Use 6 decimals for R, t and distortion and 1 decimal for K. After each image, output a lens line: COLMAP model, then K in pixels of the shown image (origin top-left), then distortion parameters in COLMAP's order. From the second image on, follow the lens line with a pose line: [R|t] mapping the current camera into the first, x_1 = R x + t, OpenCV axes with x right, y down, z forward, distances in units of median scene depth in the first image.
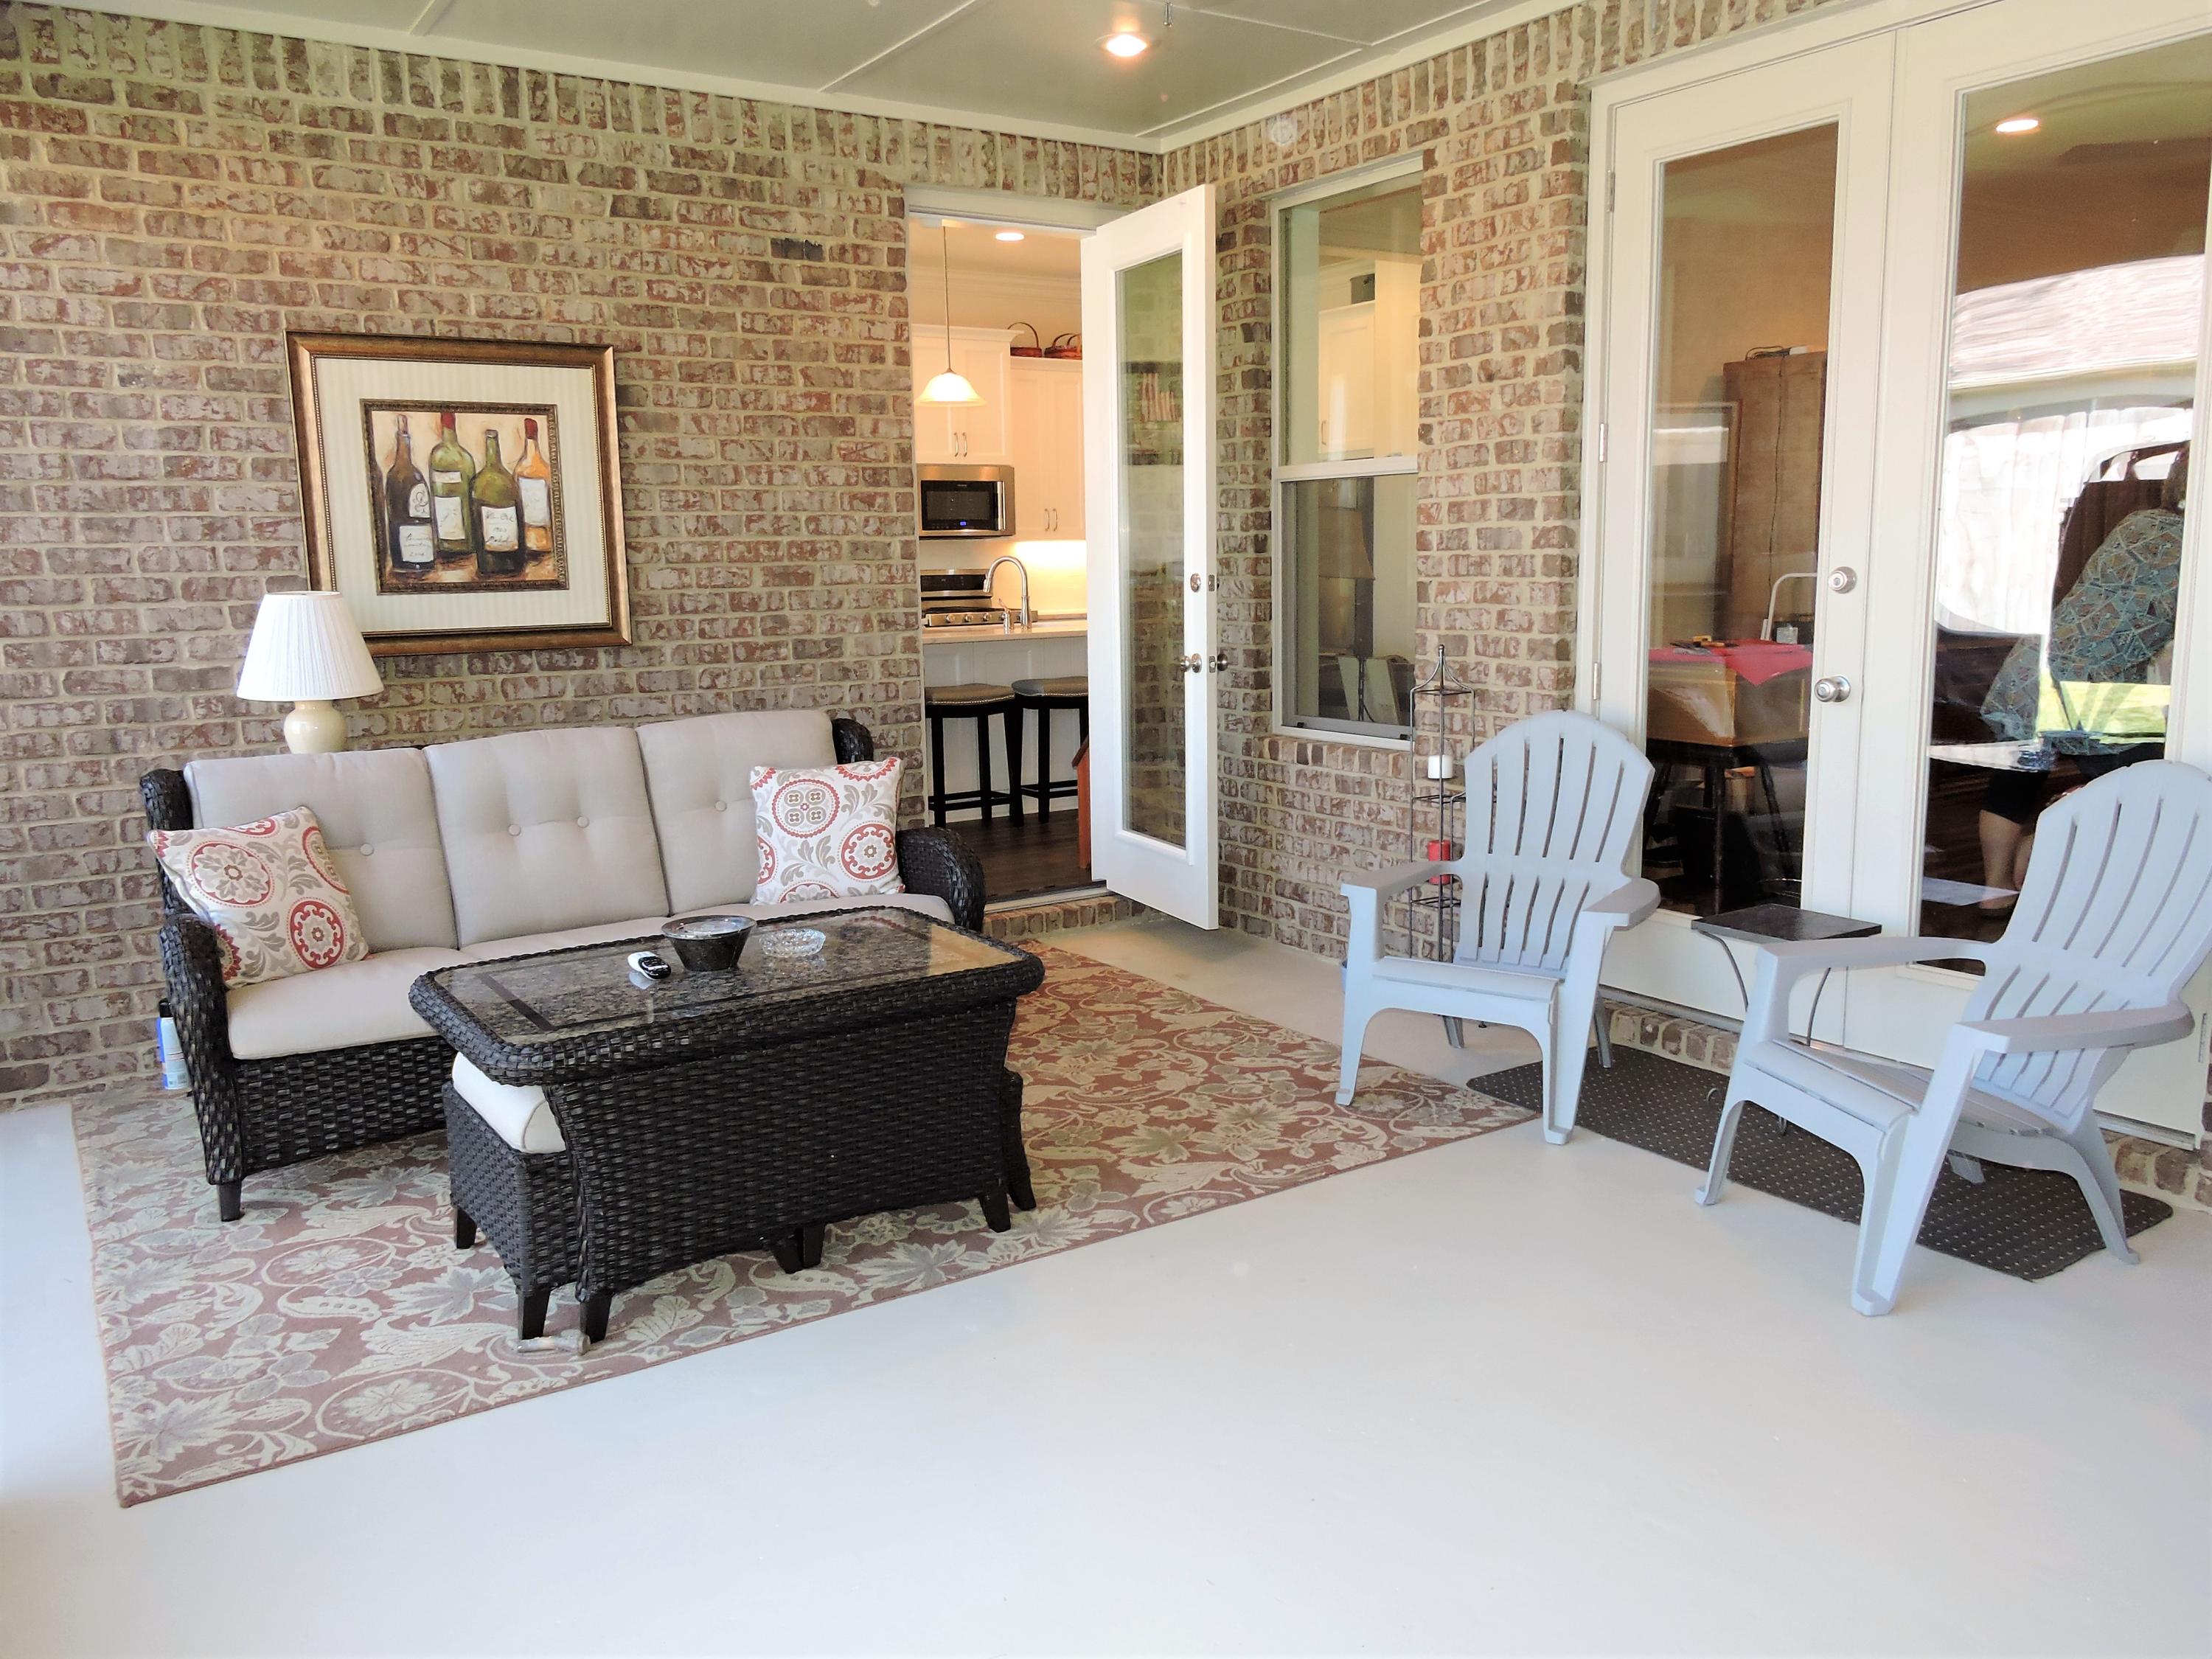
lens RADIAL K [[1579.9, 0, 1106.0], [0, 1579.9, 829.5], [0, 0, 1]] dist [-0.002818, 0.002702]
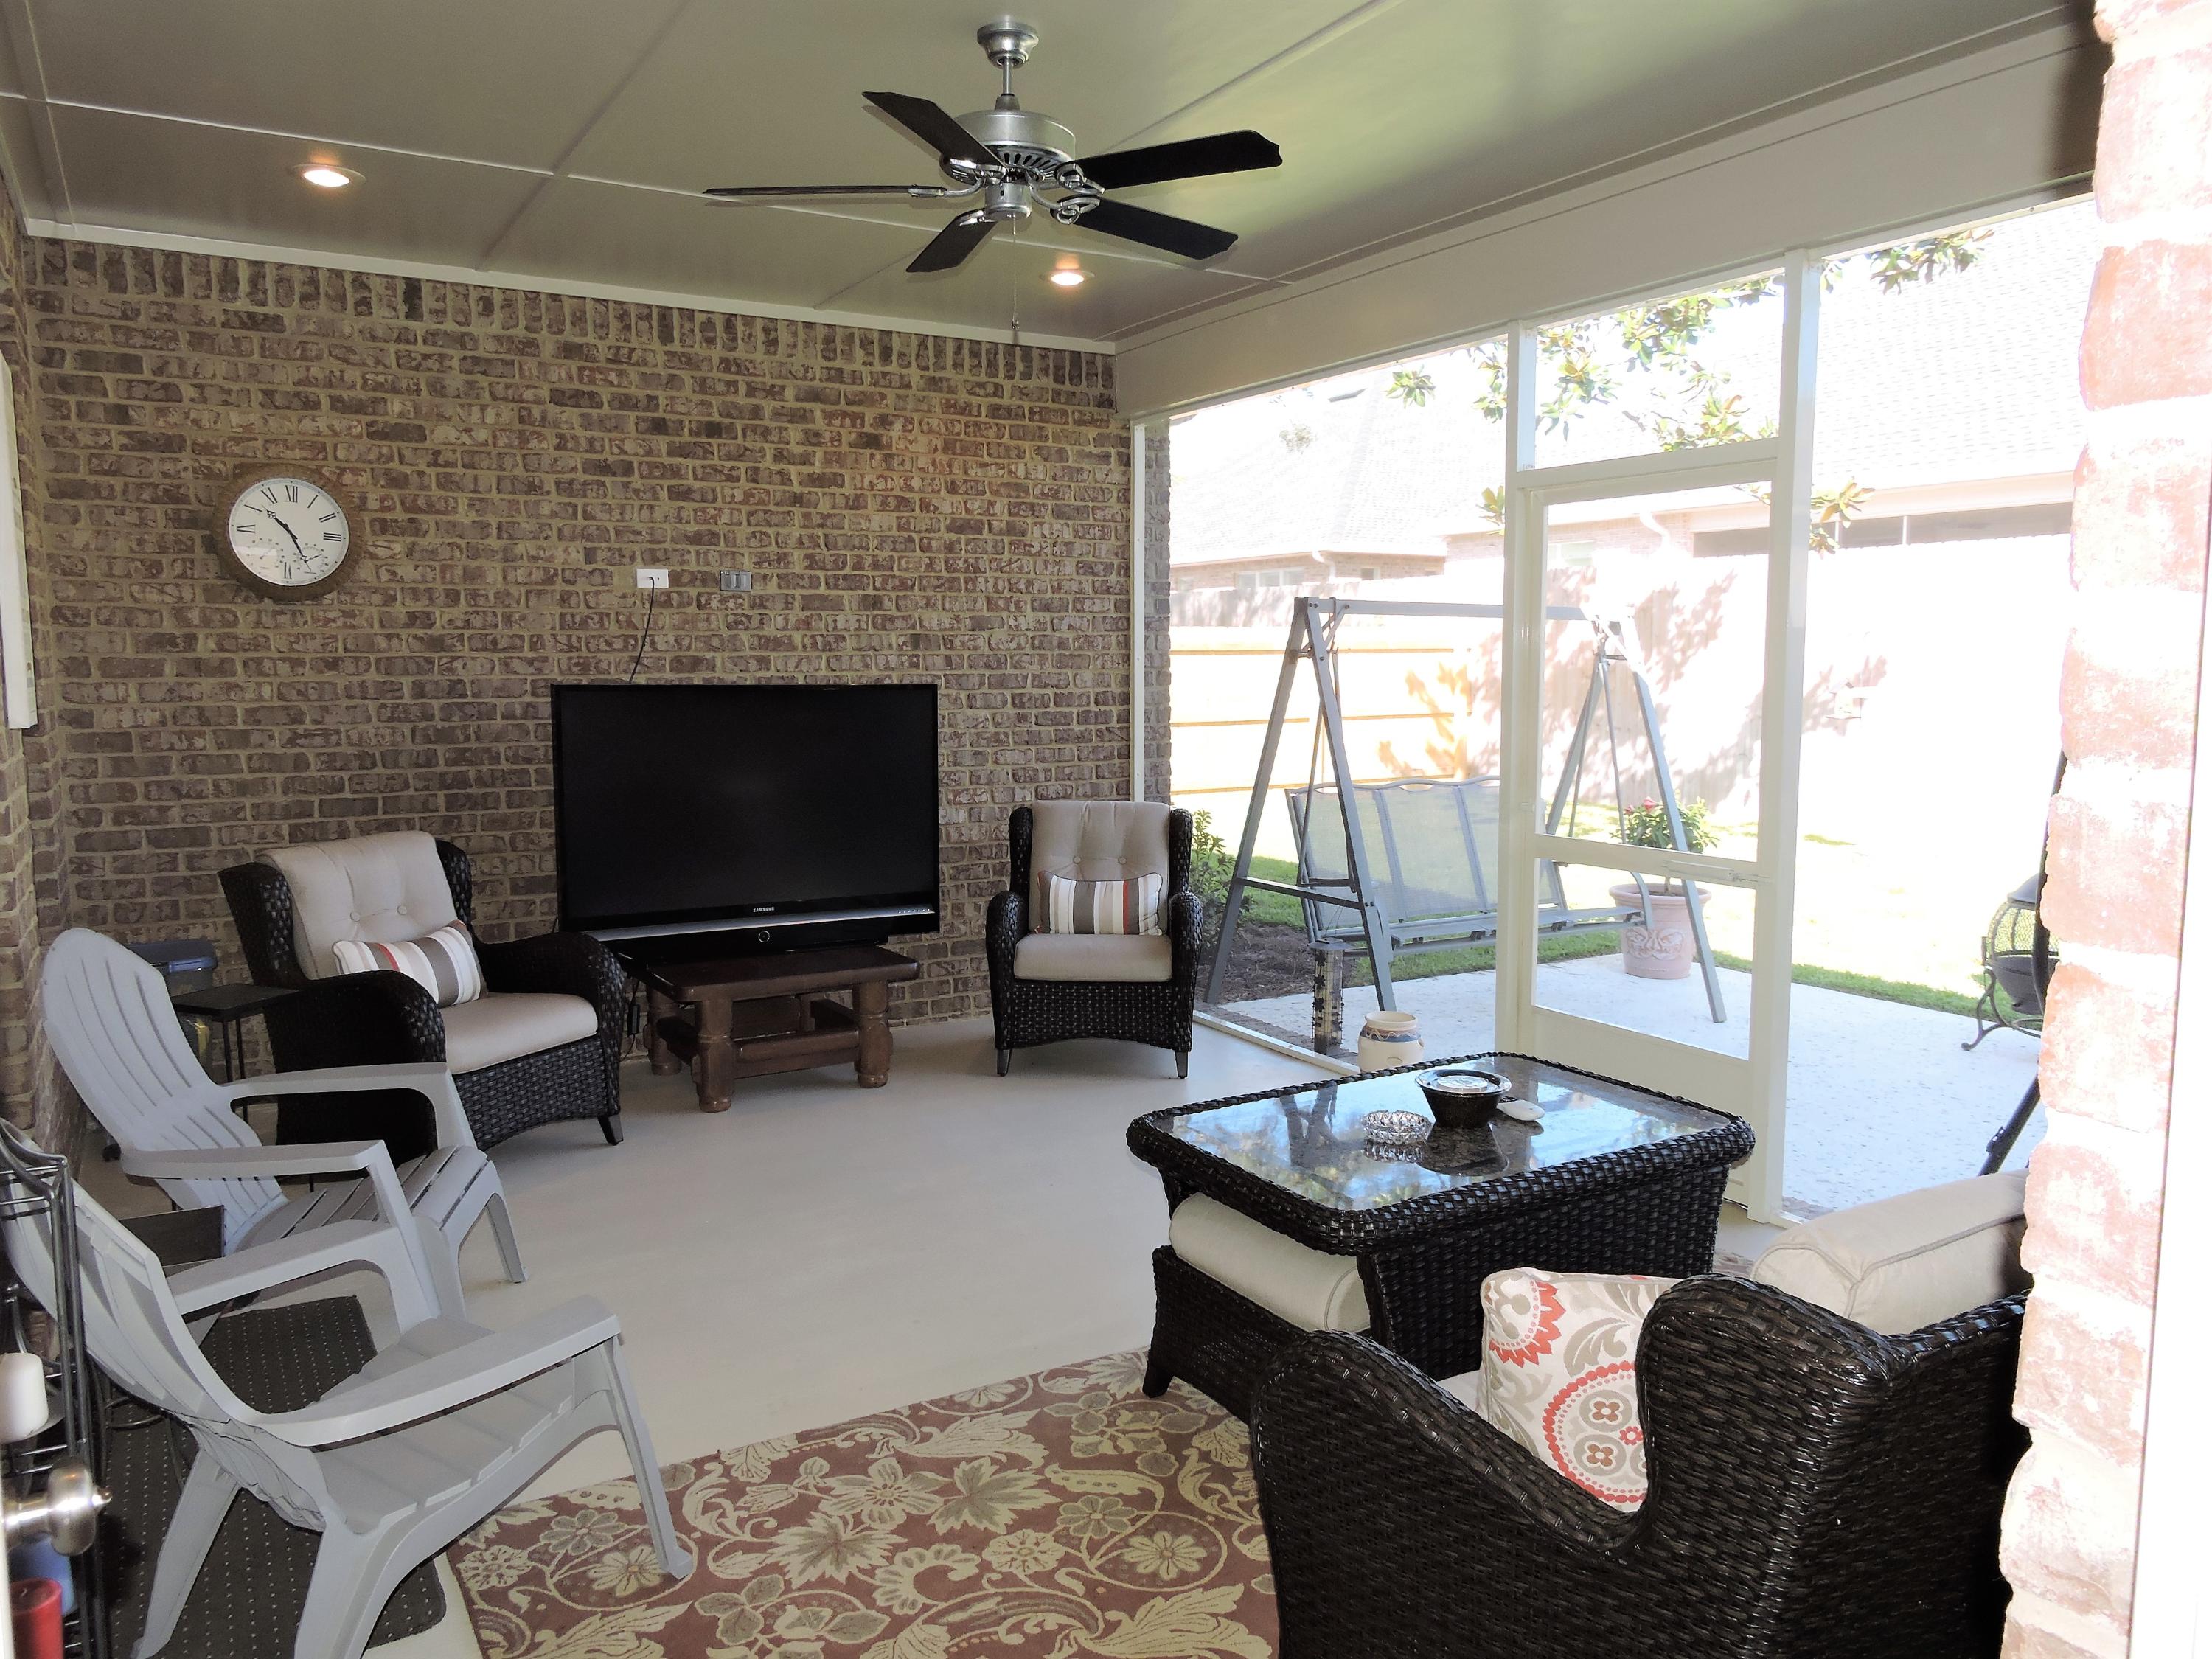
lens RADIAL K [[1579.9, 0, 1106.0], [0, 1579.9, 829.5], [0, 0, 1]] dist [-0.002818, 0.002702]
pose [[-0.998668, 0.014150, 0.049621, -0.067436], [0.027259, 0.961197, 0.274512, -0.321087], [-0.043811, 0.275499, -0.960303, 1.656731]]
